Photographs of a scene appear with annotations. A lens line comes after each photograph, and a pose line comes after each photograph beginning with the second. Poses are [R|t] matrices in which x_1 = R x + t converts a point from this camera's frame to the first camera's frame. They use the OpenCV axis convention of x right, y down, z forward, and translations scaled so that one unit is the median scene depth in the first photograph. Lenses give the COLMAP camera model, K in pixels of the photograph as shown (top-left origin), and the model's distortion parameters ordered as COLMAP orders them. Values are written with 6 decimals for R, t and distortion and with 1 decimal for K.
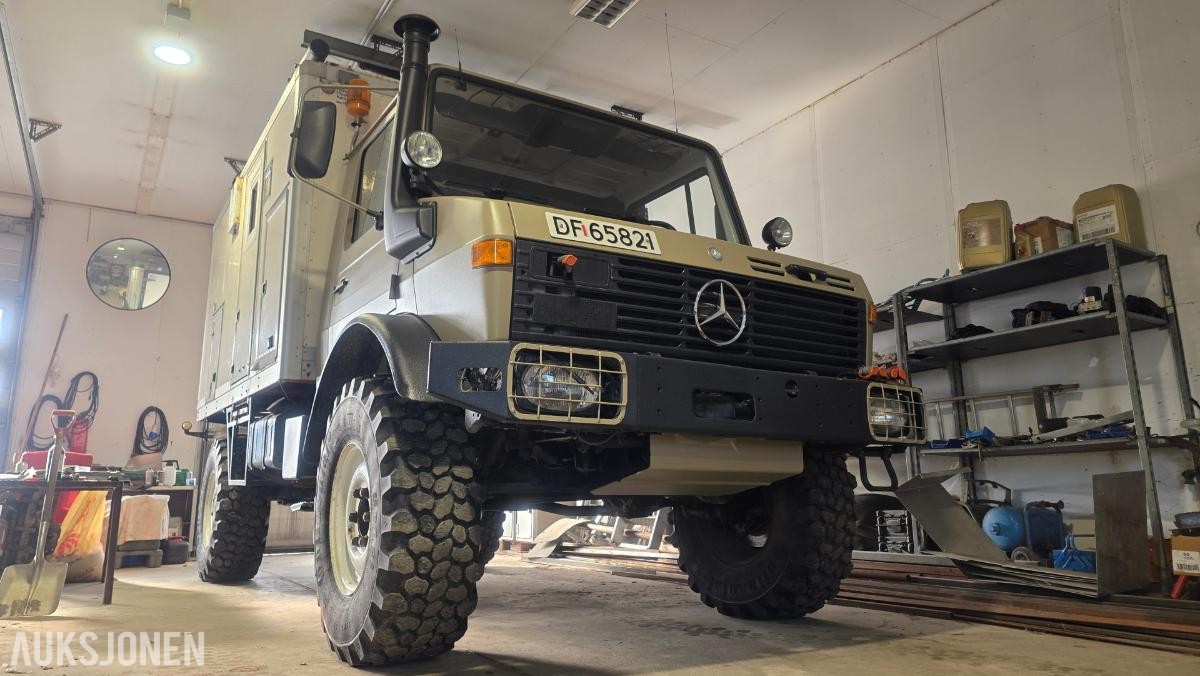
lens RADIAL K [[798.4, 0, 602.3], [0, 798.4, 331.8], [0, 0, 1]] dist [0.103958, -0.114281]
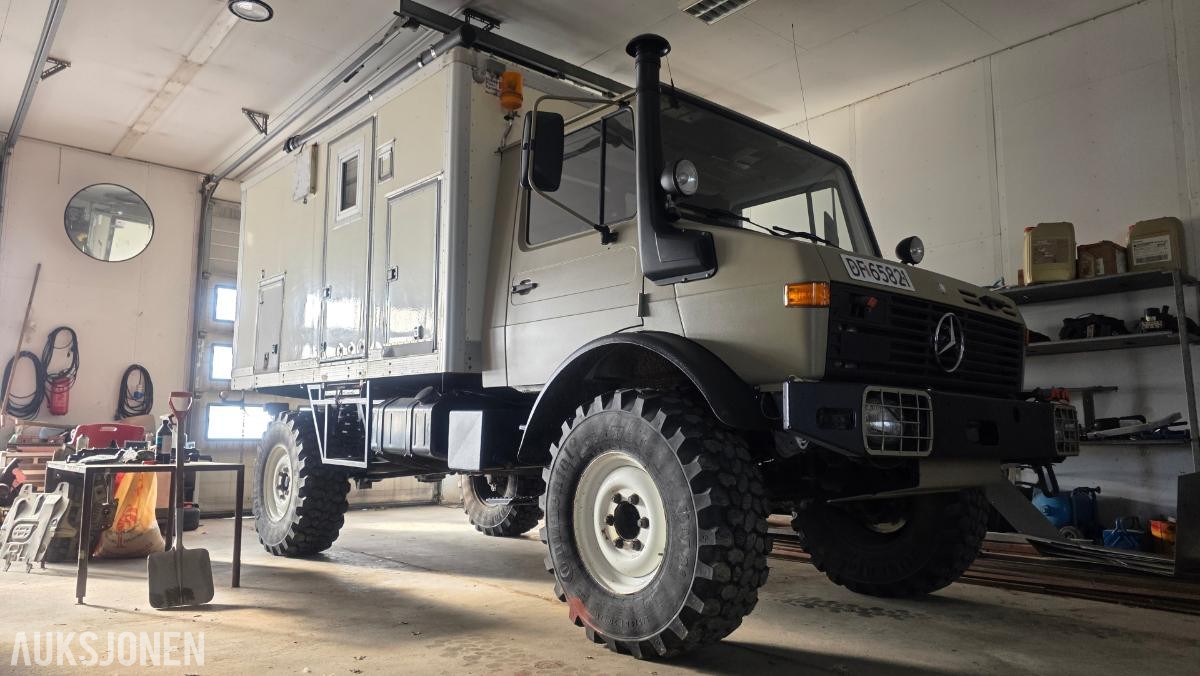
lens RADIAL K [[800.5, 0, 604.4], [0, 800.5, 339.3], [0, 0, 1]] dist [0.064374, -0.052125]
pose [[0.986974, 0.029334, 0.158186, -0.469124], [-0.041556, 0.996353, 0.074519, -0.086209], [-0.155423, -0.080122, 0.984593, -0.028637]]
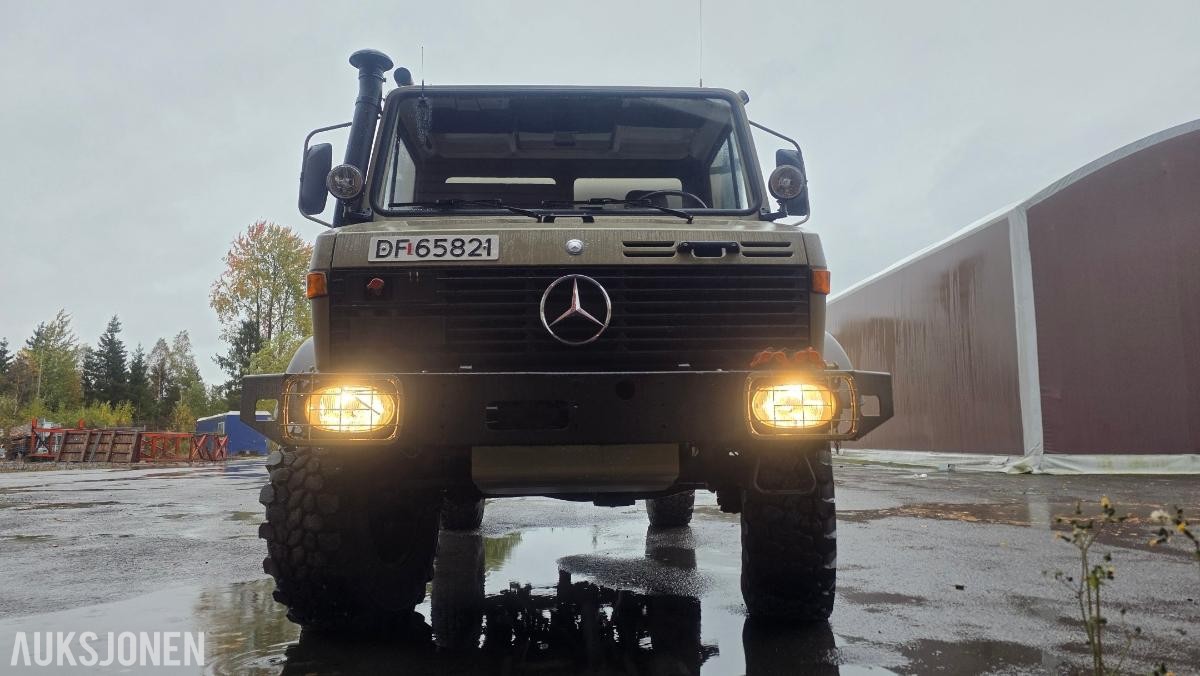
lens RADIAL K [[798.4, 0, 602.3], [0, 798.4, 331.8], [0, 0, 1]] dist [0.103958, -0.114281]
pose [[0.882875, -0.071132, -0.464190, 0.572300], [0.110138, 0.992256, 0.057426, -0.045709], [0.456511, -0.101825, 0.883872, 0.162836]]
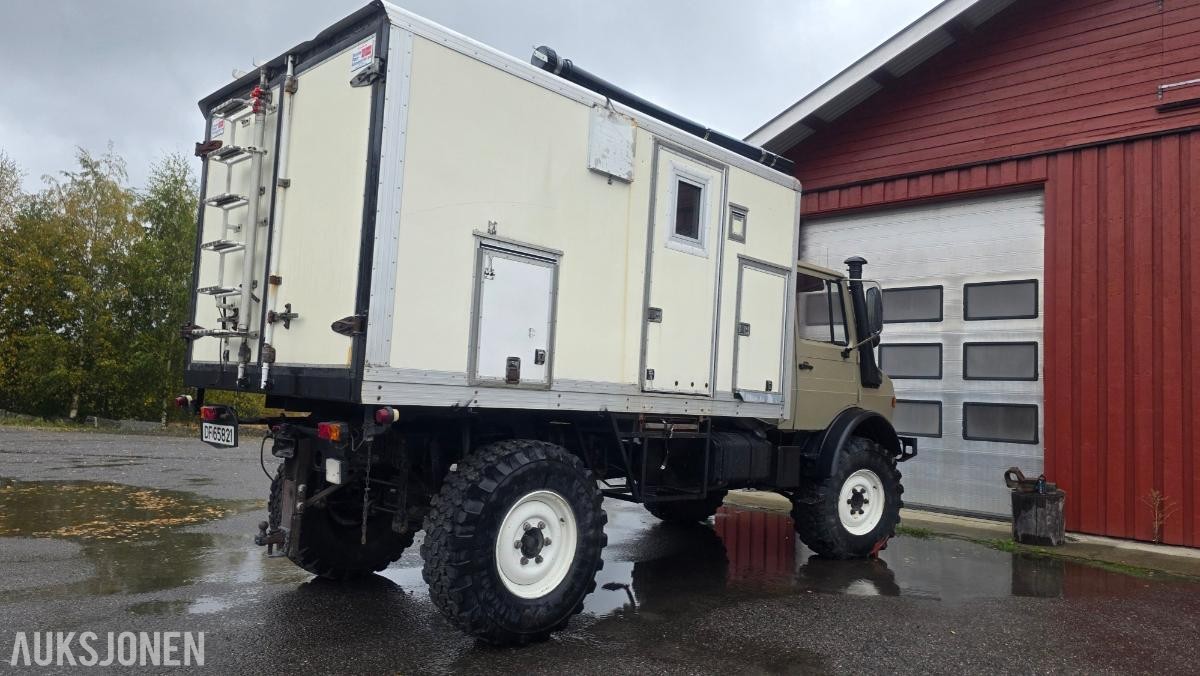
lens RADIAL K [[797.0, 0, 600.0], [0, 797.0, 338.0], [0, 0, 1]] dist [0.094953, -0.089363]
pose [[-0.209534, 0.055165, 0.976244, -2.226955], [-0.240519, 0.964824, -0.106143, 0.194533], [-0.947759, -0.257046, -0.188895, 2.098648]]
